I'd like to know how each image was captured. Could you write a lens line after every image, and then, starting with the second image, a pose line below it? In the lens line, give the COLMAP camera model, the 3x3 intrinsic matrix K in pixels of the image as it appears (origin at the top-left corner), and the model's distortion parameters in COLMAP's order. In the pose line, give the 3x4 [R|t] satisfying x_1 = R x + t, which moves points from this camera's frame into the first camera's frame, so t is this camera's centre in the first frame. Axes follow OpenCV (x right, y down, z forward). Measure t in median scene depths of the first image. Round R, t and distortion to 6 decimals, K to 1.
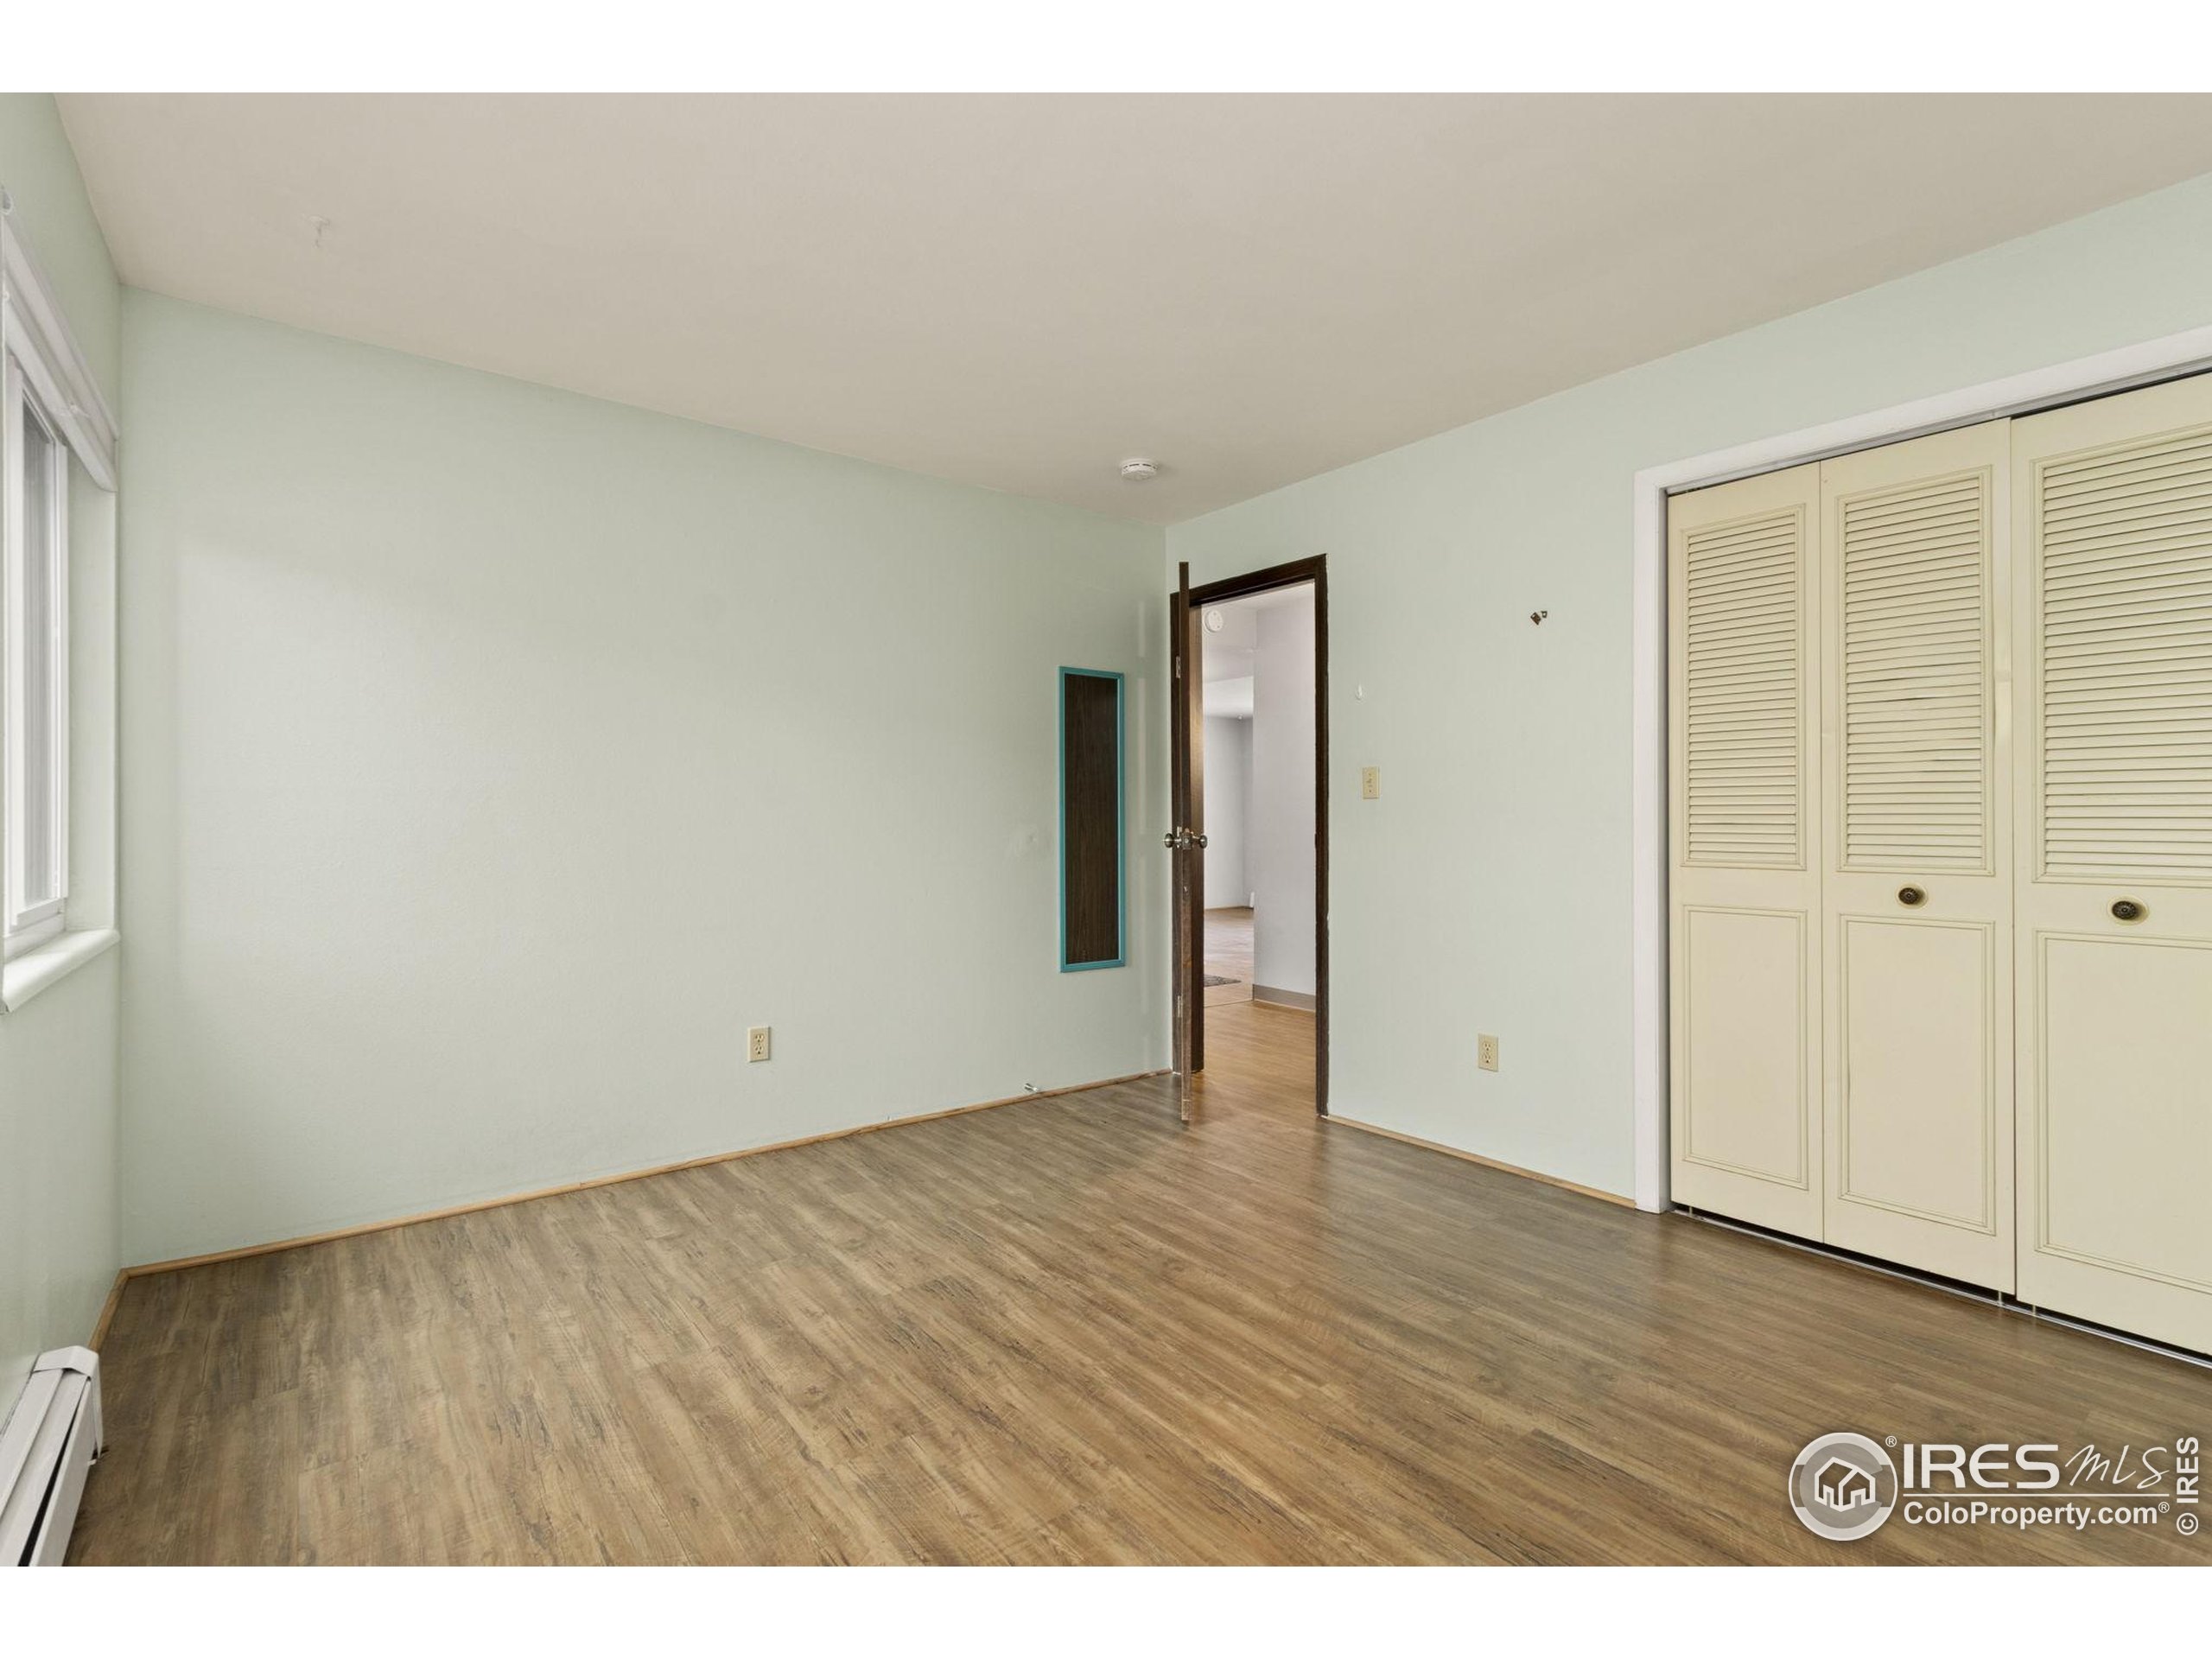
lens RADIAL K [[1051.8, 0, 1090.2], [0, 1051.8, 821.2], [0, 0, 1]] dist [0.003084, -0.000995]
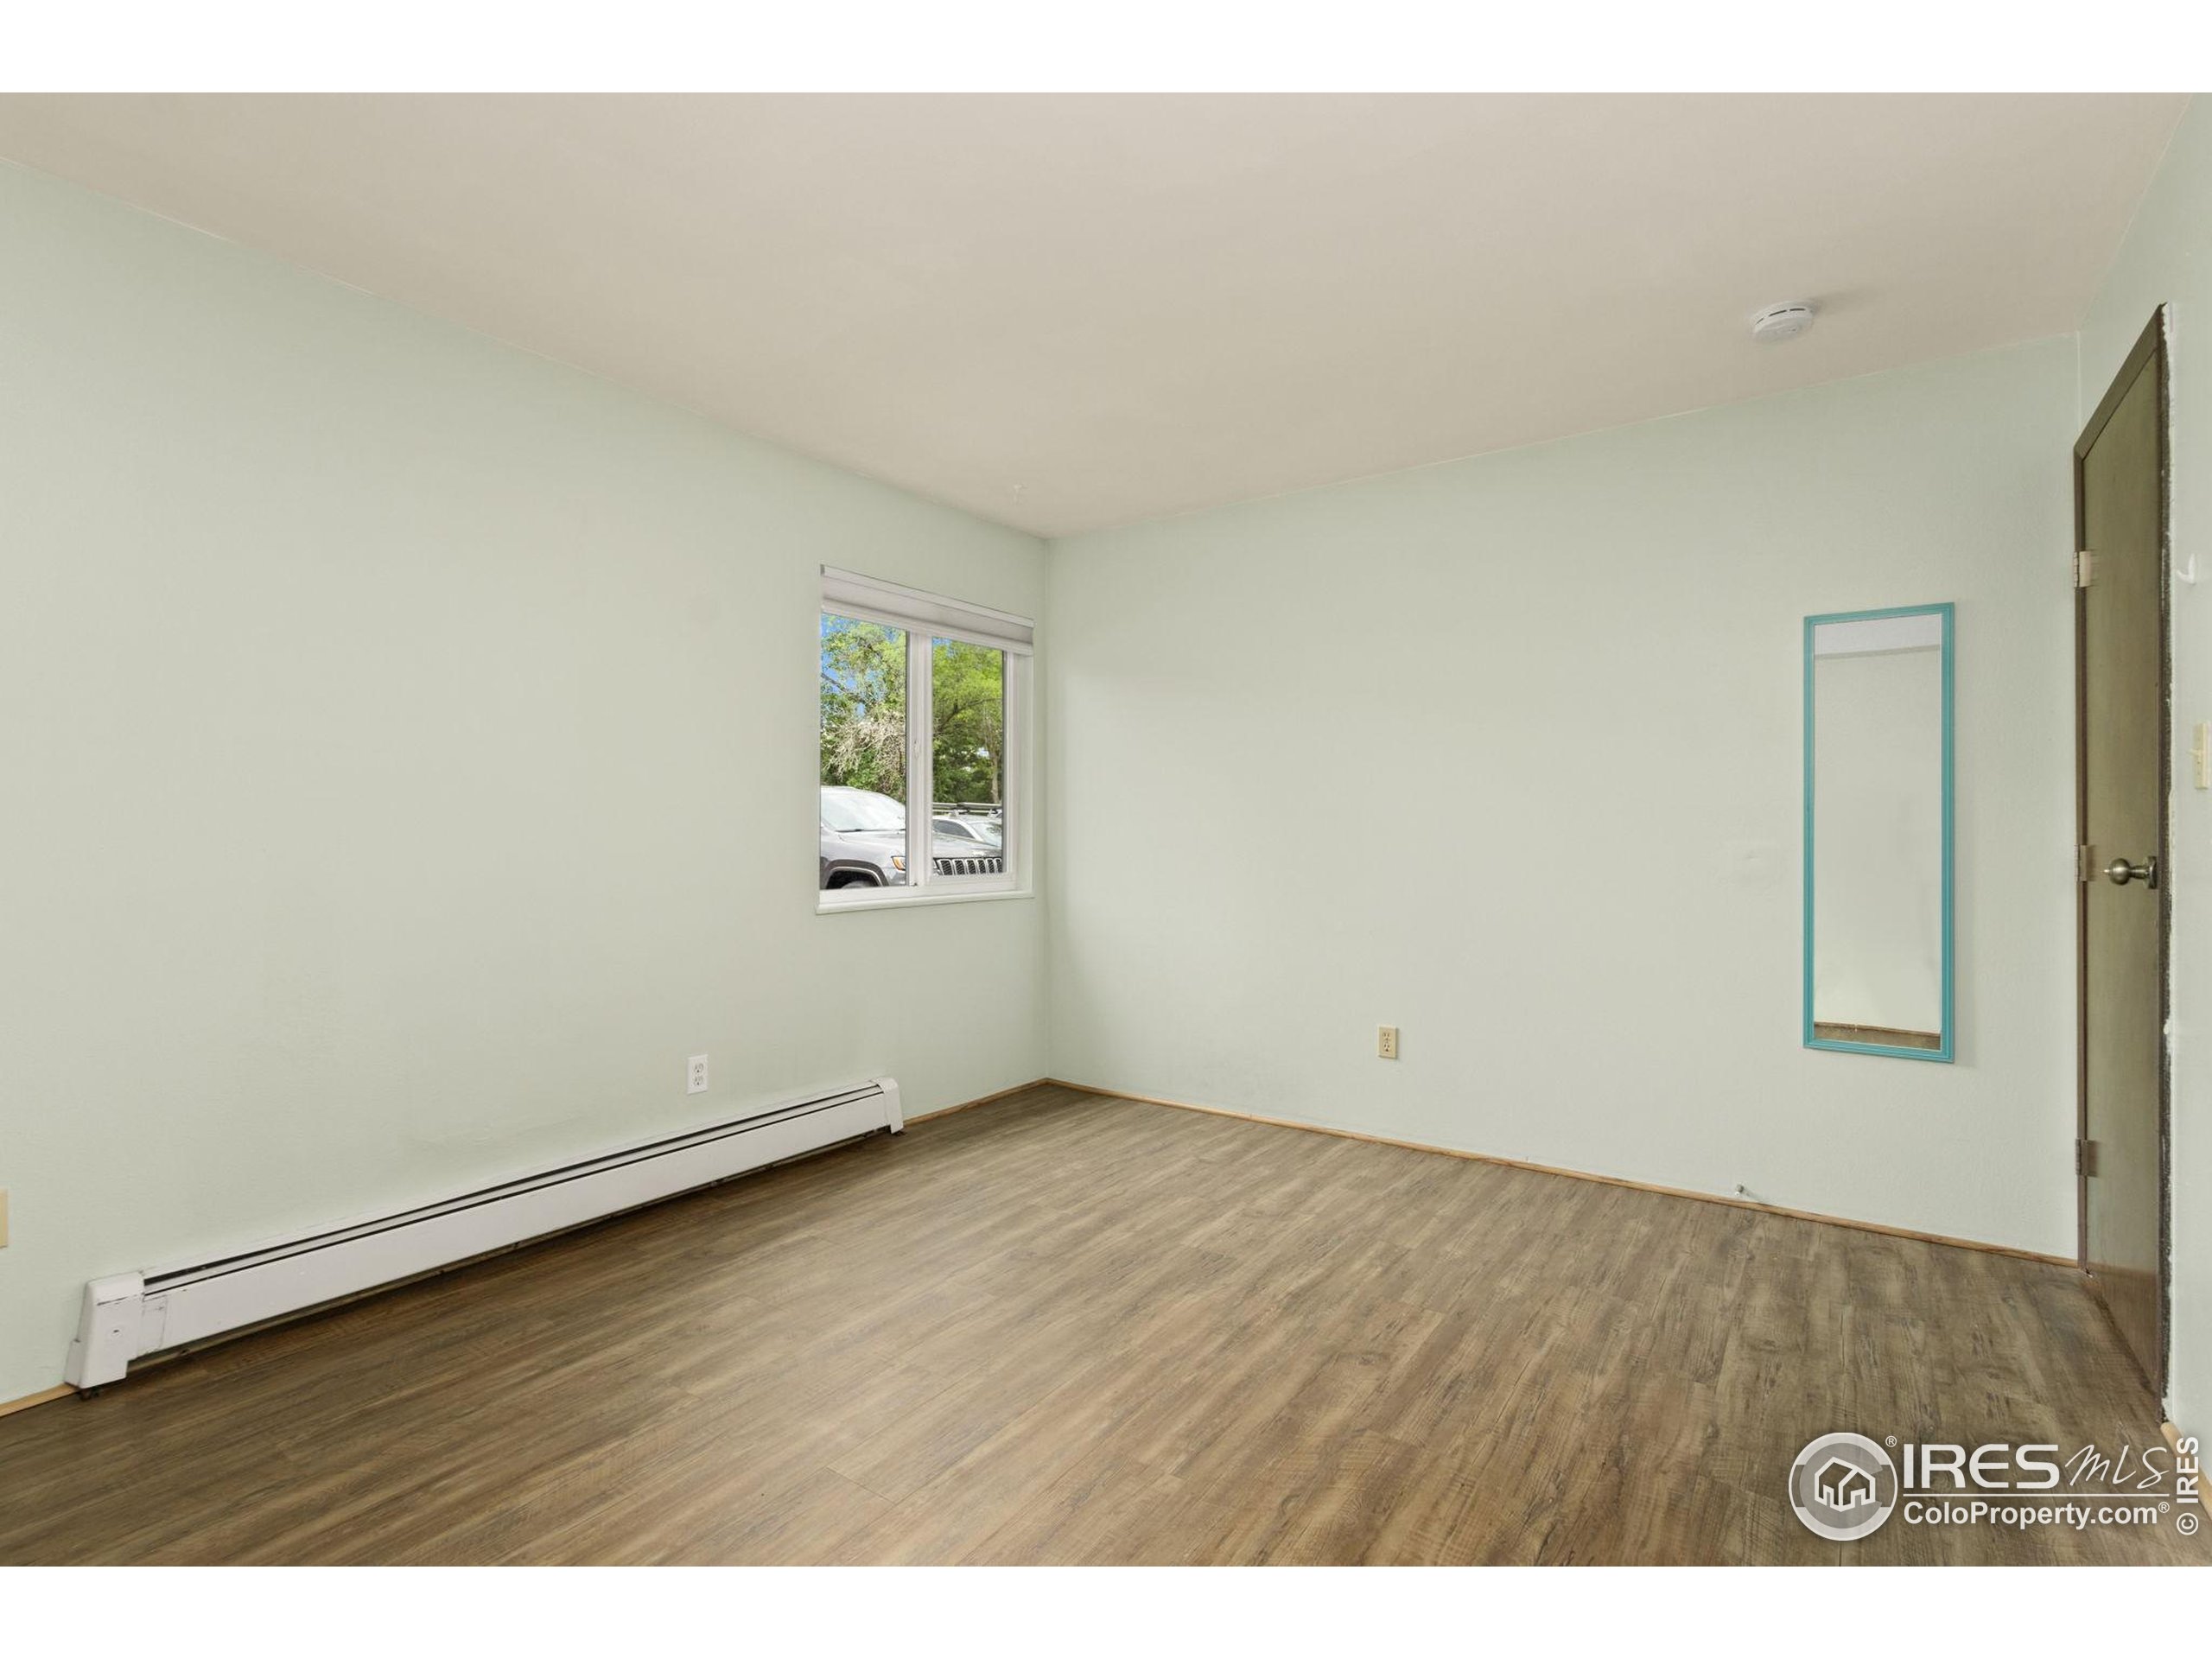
lens RADIAL K [[1051.8, 0, 1085.8], [0, 1051.8, 827.5], [0, 0, 1]] dist [0.003084, -0.000995]
pose [[0.287789, -0.001314, -0.957693, 0.916552], [-0.007057, 0.999969, -0.003493, 0.001569], [0.957668, 0.007764, 0.287771, 0.595138]]
